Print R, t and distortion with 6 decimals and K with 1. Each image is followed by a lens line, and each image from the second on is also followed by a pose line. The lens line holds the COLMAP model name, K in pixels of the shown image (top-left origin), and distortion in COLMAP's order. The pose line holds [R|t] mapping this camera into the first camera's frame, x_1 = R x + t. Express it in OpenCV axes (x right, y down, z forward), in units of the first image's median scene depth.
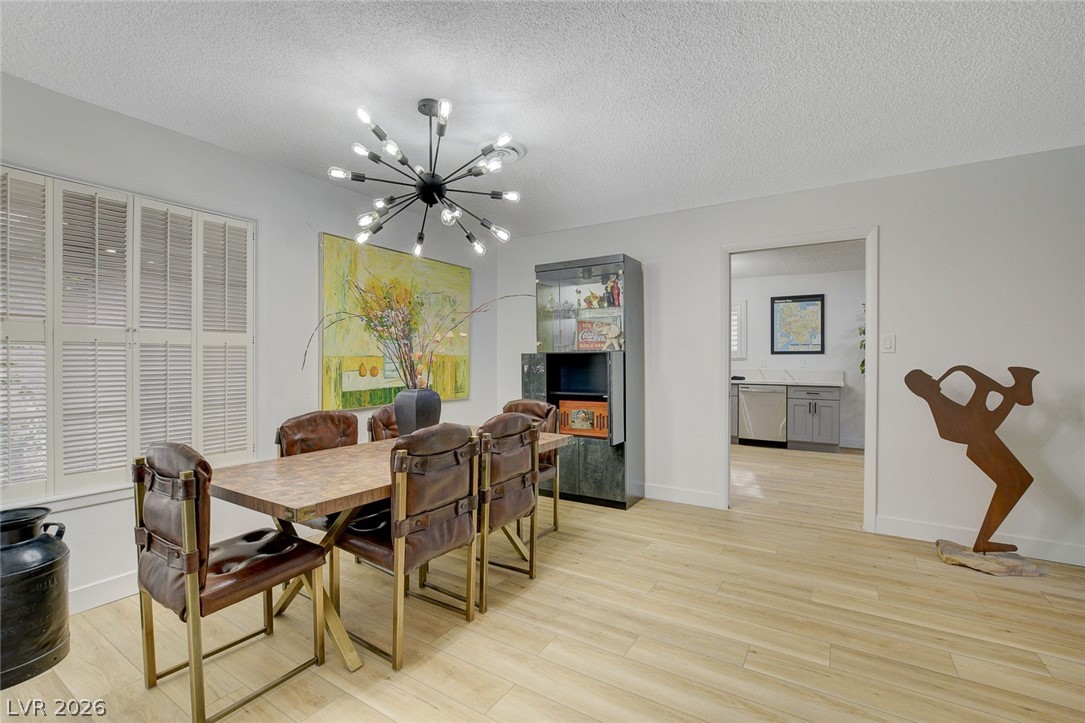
lens RADIAL K [[474.4, 0, 540.6], [0, 474.4, 359.9], [0, 0, 1]] dist [-0.023879, 0.004164]
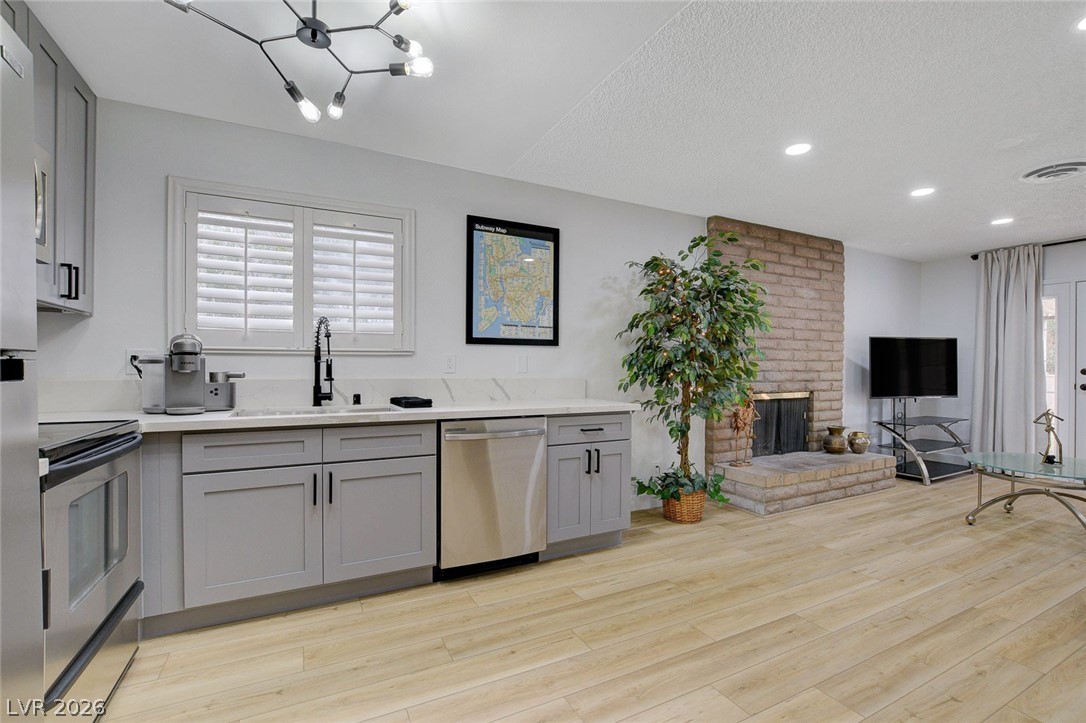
lens RADIAL K [[474.8, 0, 539.8], [0, 474.8, 370.7], [0, 0, 1]] dist [-0.023879, 0.004164]
pose [[0.512408, -0.007713, 0.858707, 0.346794], [-0.001543, 0.999950, 0.009902, 0.021475], [-0.858741, -0.006399, 0.512371, 1.763622]]
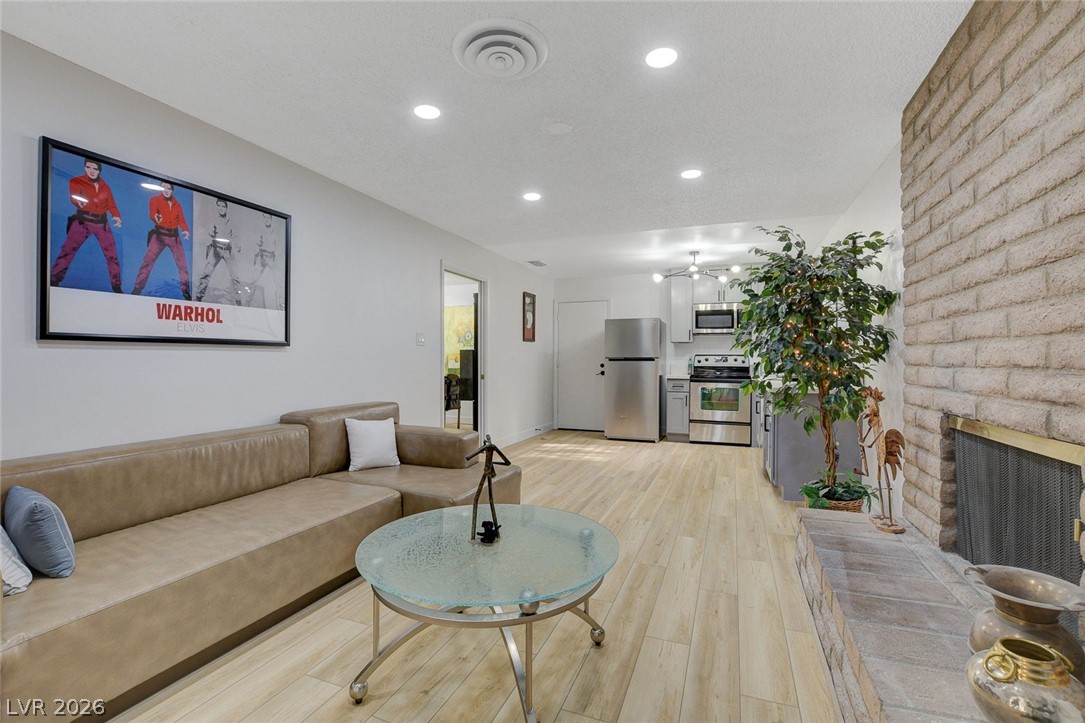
lens RADIAL K [[474.4, 0, 546.3], [0, 474.4, 357.0], [0, 0, 1]] dist [-0.023879, 0.004164]
pose [[0.191420, -0.007228, -0.981482, 2.565748], [-0.004605, 0.999955, -0.008262, 0.032147], [0.981497, 0.006101, 0.191378, 1.226318]]
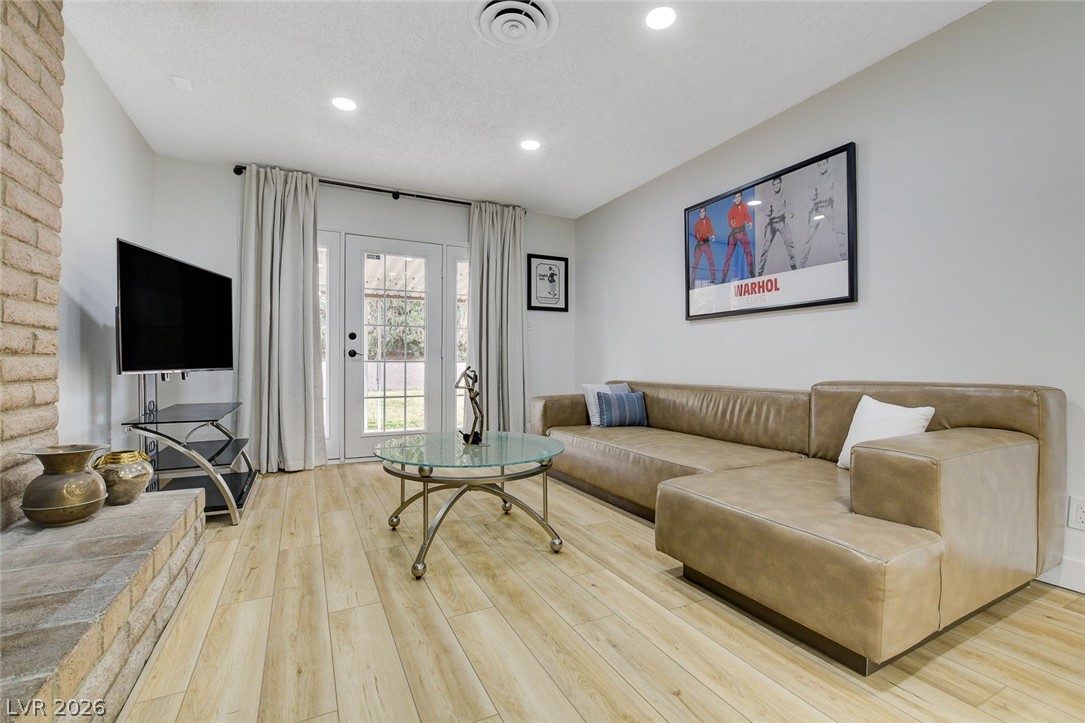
lens RADIAL K [[474.4, 0, 540.9], [0, 474.4, 361.4], [0, 0, 1]] dist [-0.023879, 0.004164]
pose [[-0.857895, -0.001035, 0.513824, 1.440616], [-0.002869, 0.999992, -0.002775, 0.118100], [-0.513817, -0.003855, -0.857891, 1.911600]]
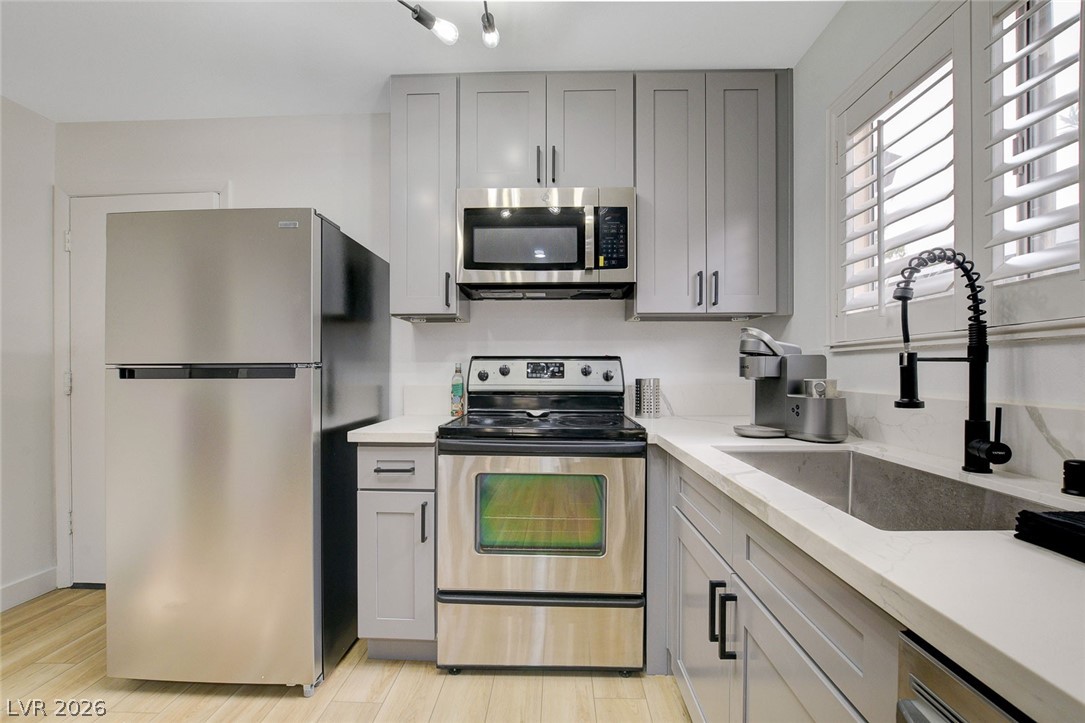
lens RADIAL K [[474.4, 0, 544.7], [0, 474.4, 375.3], [0, 0, 1]] dist [-0.023879, 0.004164]
pose [[0.516403, 0.006657, -0.856320, 1.066098], [0.001157, 0.999963, 0.008471, 0.022560], [0.856345, -0.005365, 0.516377, 2.141520]]
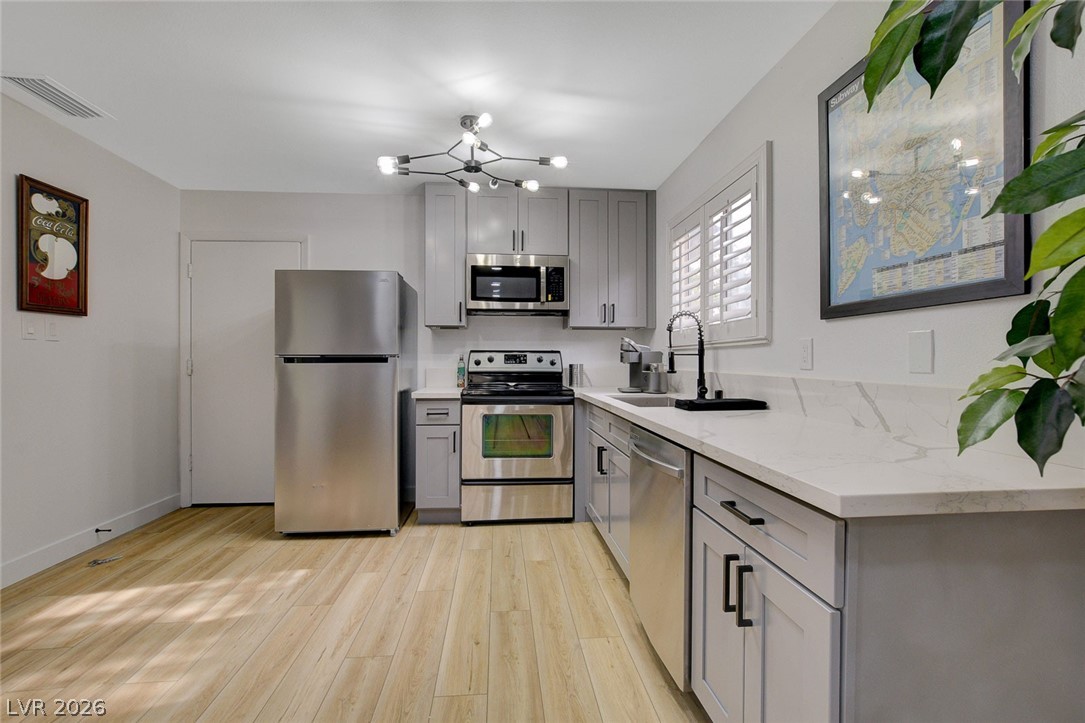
lens RADIAL K [[474.4, 0, 540.0], [0, 474.4, 360.7], [0, 0, 1]] dist [-0.023879, 0.004164]
pose [[0.612626, -0.000233, -0.790373, 1.473564], [0.000698, 1.000000, 0.000246, 0.025393], [0.790373, -0.000702, 0.612626, 1.795614]]
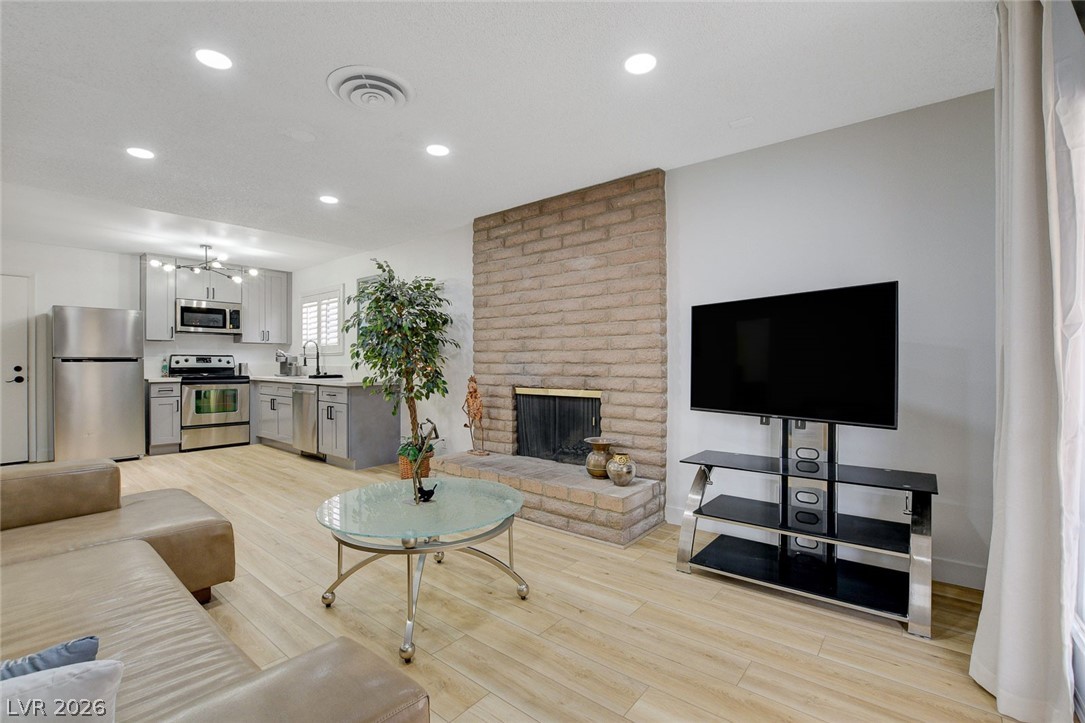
lens RADIAL K [[474.4, 0, 532.3], [0, 474.4, 363.1], [0, 0, 1]] dist [-0.023879, 0.004164]
pose [[0.991193, -0.001198, -0.132421, 2.235524], [0.001272, 0.999999, 0.000475, 0.036521], [0.132420, -0.000640, 0.991193, 0.536140]]
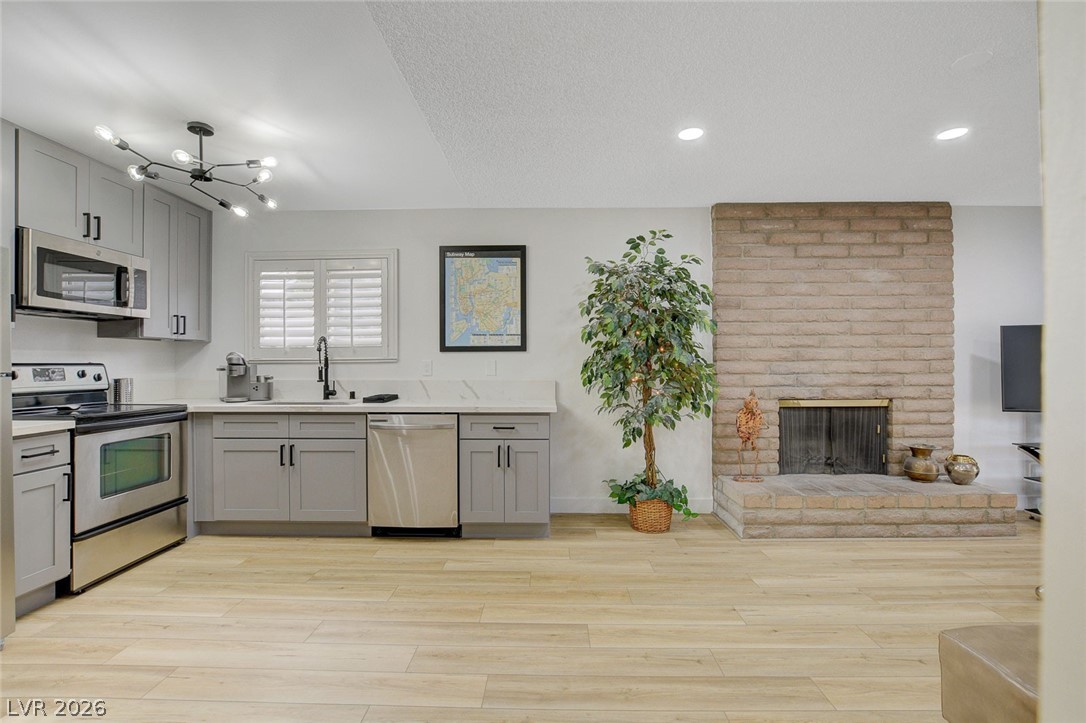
lens RADIAL K [[474.8, 0, 539.5], [0, 474.8, 360.5], [0, 0, 1]] dist [-0.023879, 0.004164]
pose [[0.857604, -0.004152, 0.514294, 0.758855], [0.006309, 0.999977, -0.002448, -0.000107], [-0.514272, 0.005345, 0.857611, 1.179283]]
